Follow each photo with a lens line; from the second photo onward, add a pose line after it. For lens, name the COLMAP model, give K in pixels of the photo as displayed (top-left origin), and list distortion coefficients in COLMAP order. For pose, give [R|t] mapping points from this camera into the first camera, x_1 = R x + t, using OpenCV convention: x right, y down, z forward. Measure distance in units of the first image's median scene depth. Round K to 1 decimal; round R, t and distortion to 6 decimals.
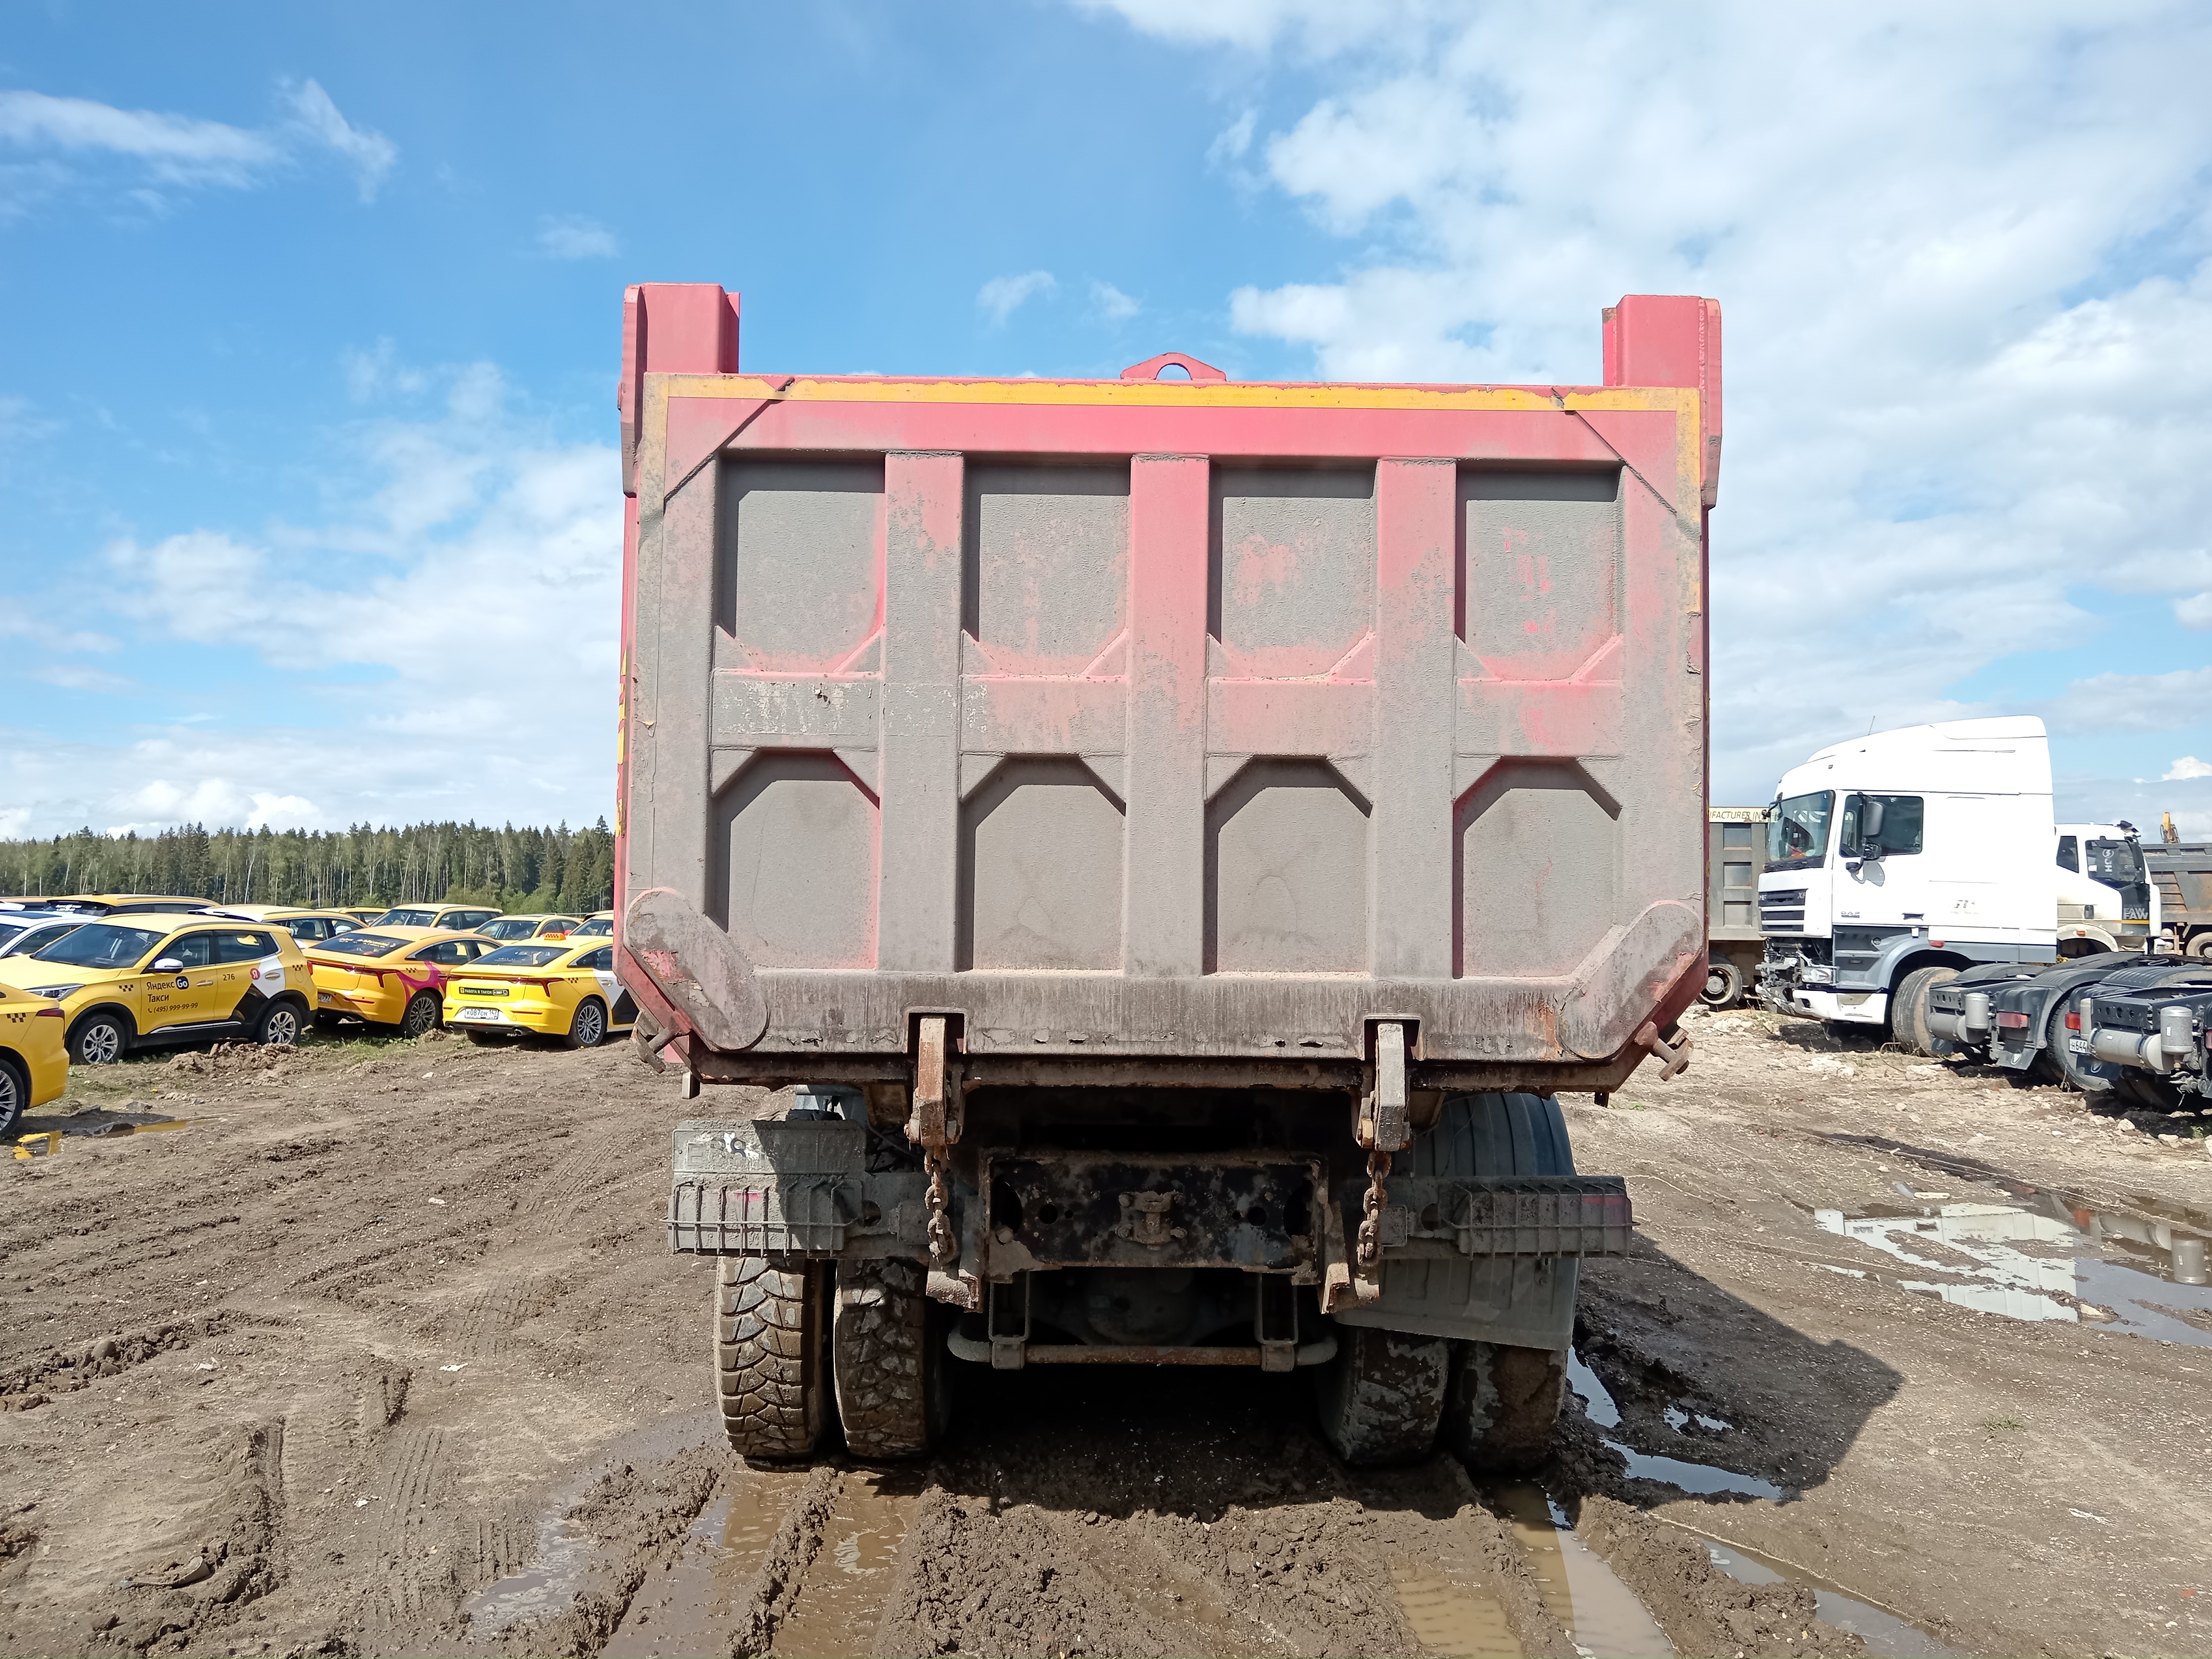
lens RADIAL K [[1722.8, 0, 1106.0], [0, 1722.8, 829.5], [0, 0, 1]] dist [0.009265, -0.012985]
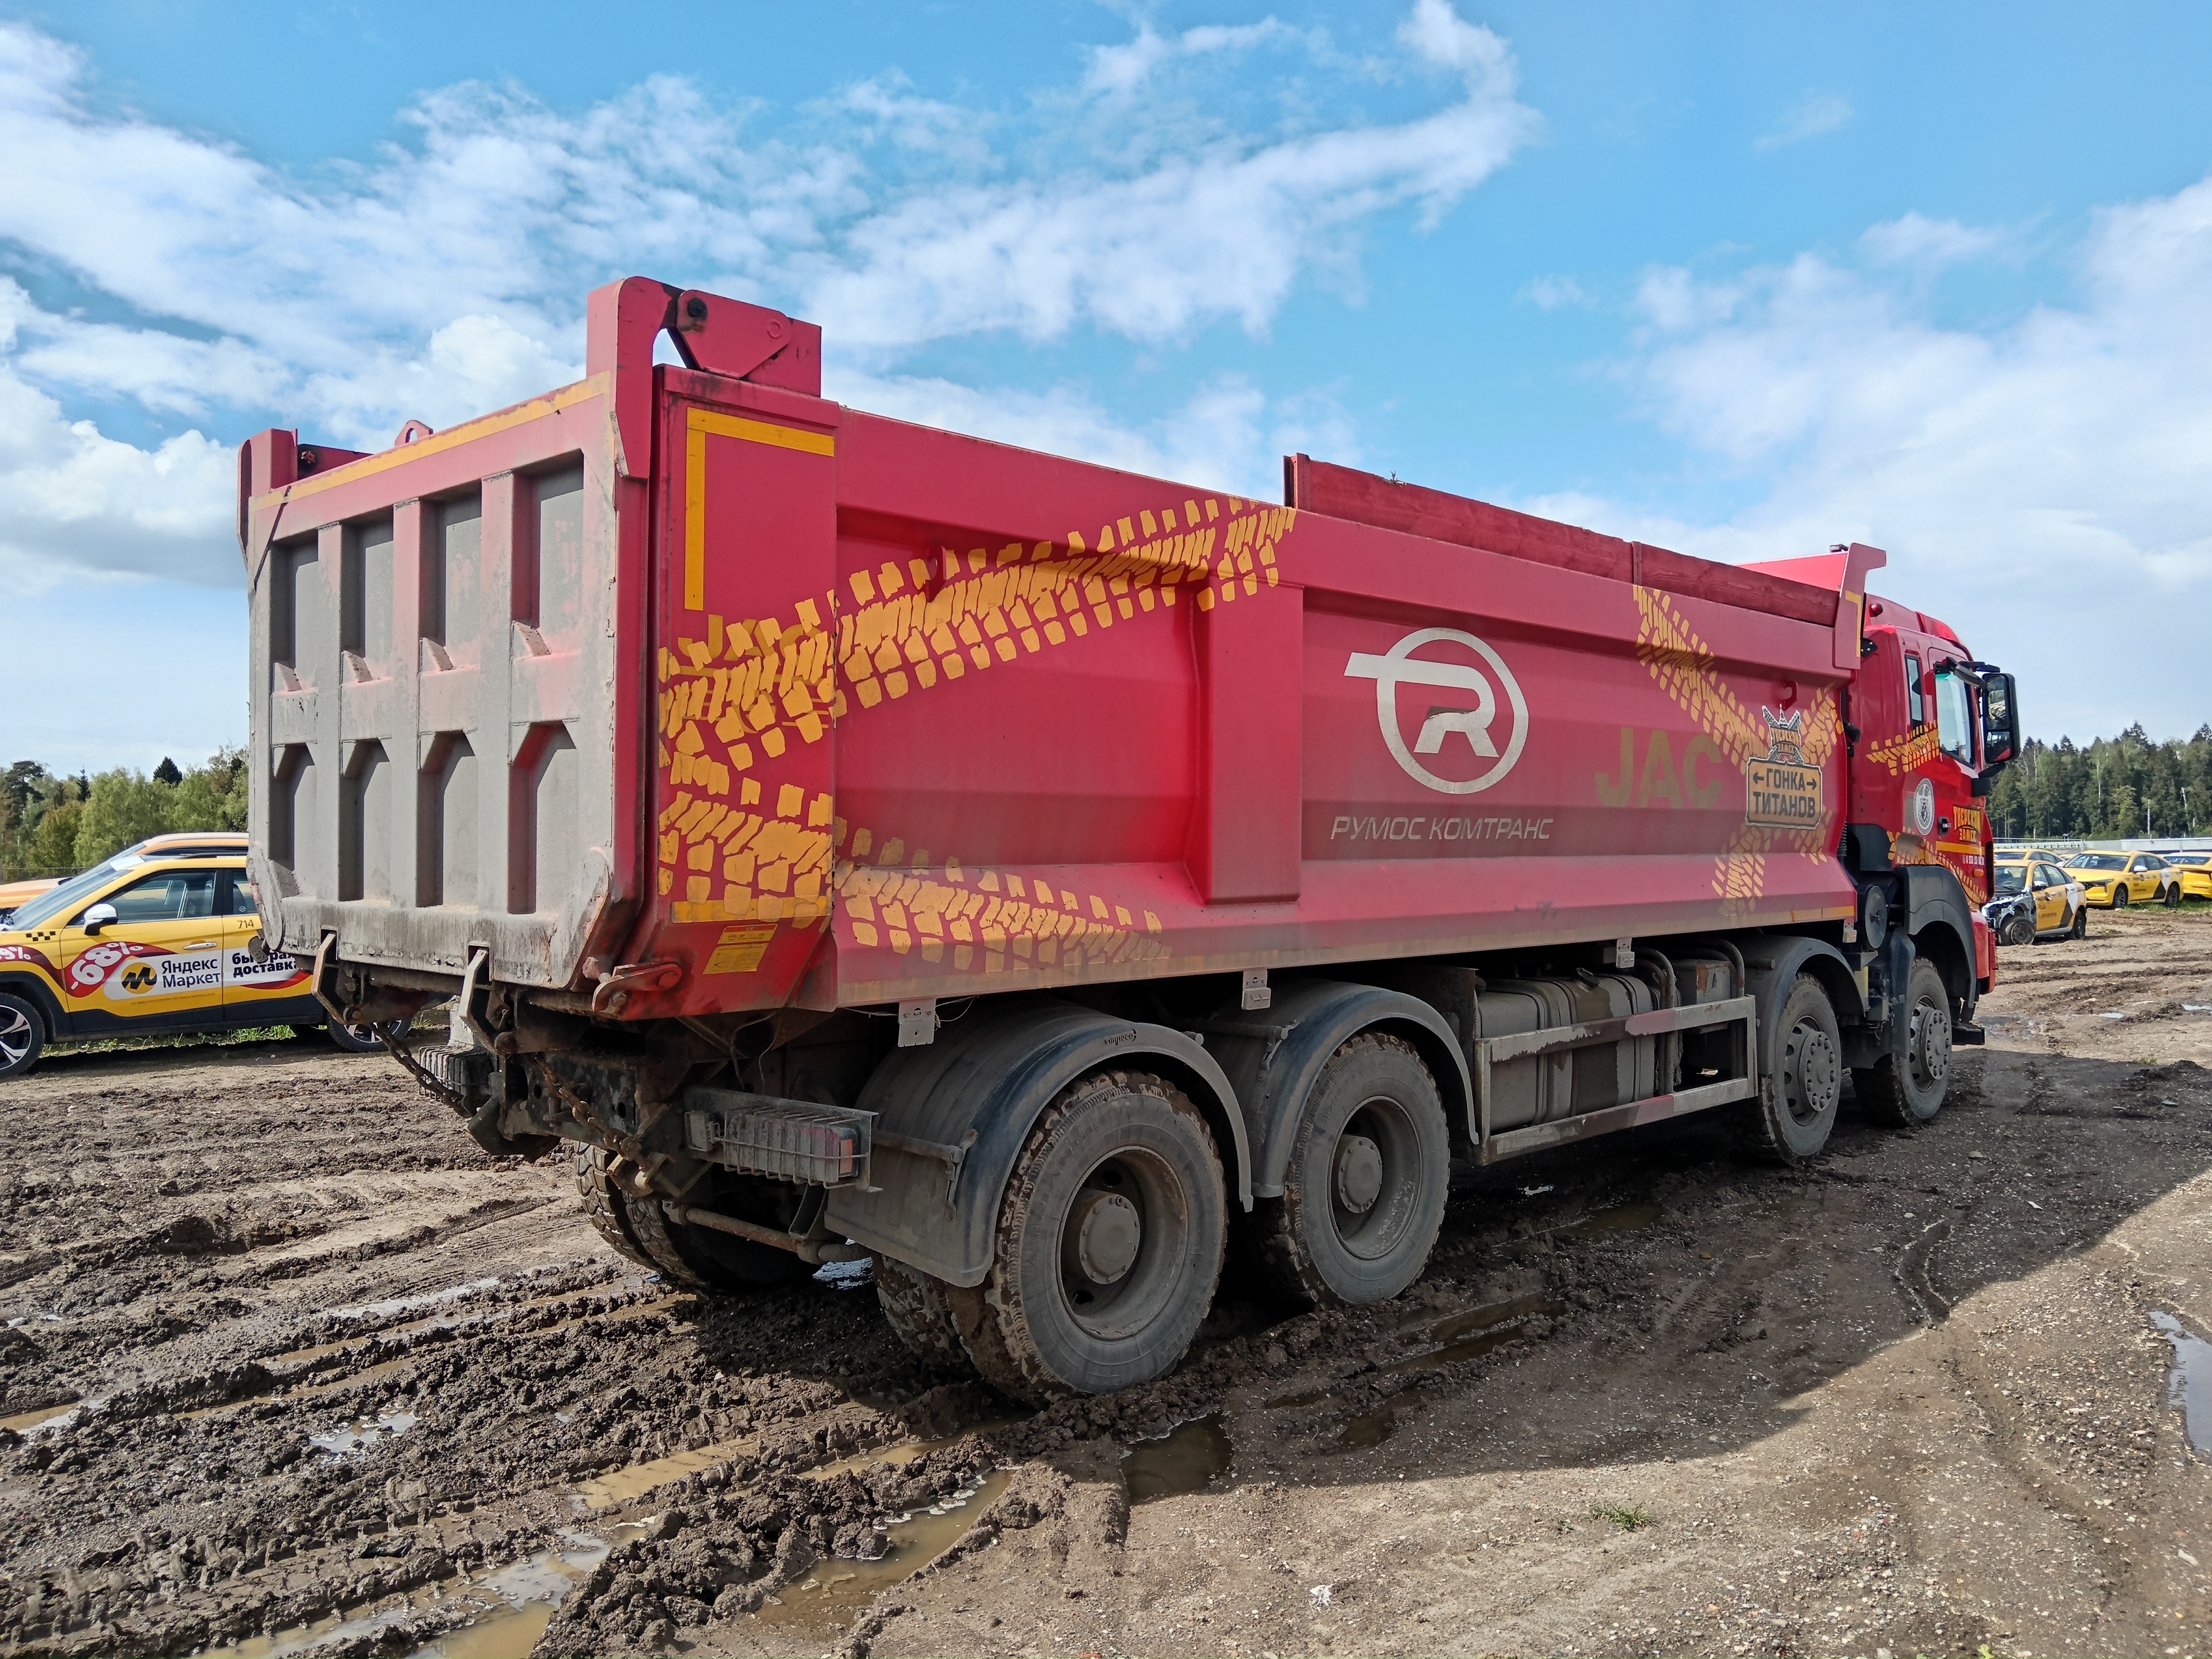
lens RADIAL K [[1722.8, 0, 1106.0], [0, 1722.8, 829.5], [0, 0, 1]] dist [0.009265, -0.012985]
pose [[0.704965, -0.006996, -0.709208, 1.174442], [0.043707, 0.998479, 0.033596, 0.004616], [0.707895, -0.054681, 0.704198, 0.406063]]
